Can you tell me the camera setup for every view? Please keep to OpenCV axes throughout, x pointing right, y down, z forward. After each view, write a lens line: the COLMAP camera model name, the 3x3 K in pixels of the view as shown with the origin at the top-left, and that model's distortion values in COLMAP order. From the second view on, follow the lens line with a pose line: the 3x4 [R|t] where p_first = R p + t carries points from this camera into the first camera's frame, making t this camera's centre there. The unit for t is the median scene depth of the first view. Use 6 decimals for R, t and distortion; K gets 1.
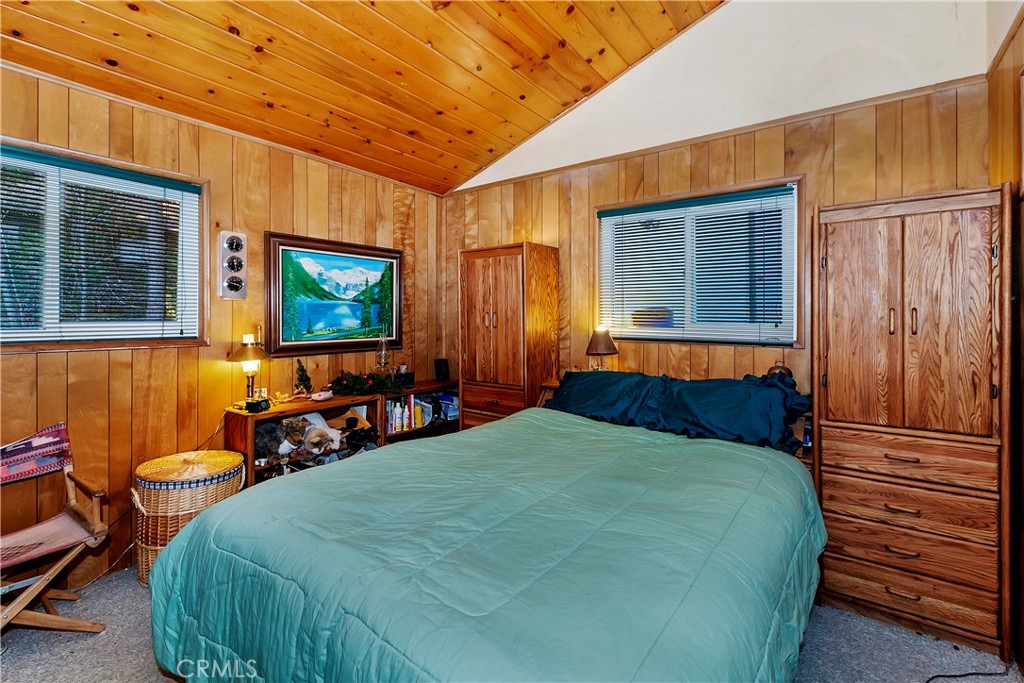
lens RADIAL K [[460.8, 0, 512.3], [0, 460.8, 317.2], [0, 0, 1]] dist [0.001023, -0.000015]
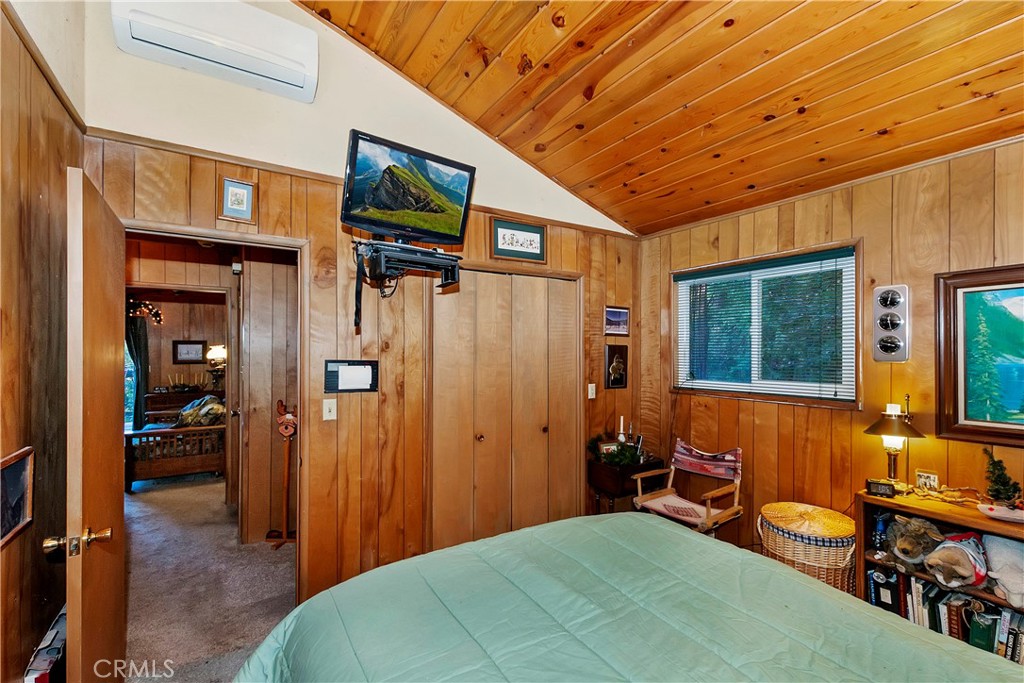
lens RADIAL K [[452.7, 0, 515.1], [0, 452.7, 344.3], [0, 0, 1]] dist [0.003064, -0.000525]
pose [[-0.358554, -0.009723, -0.933458, 0.463788], [0.006562, 0.999895, -0.012936, -0.066597], [0.933486, -0.010764, -0.358453, 0.646144]]
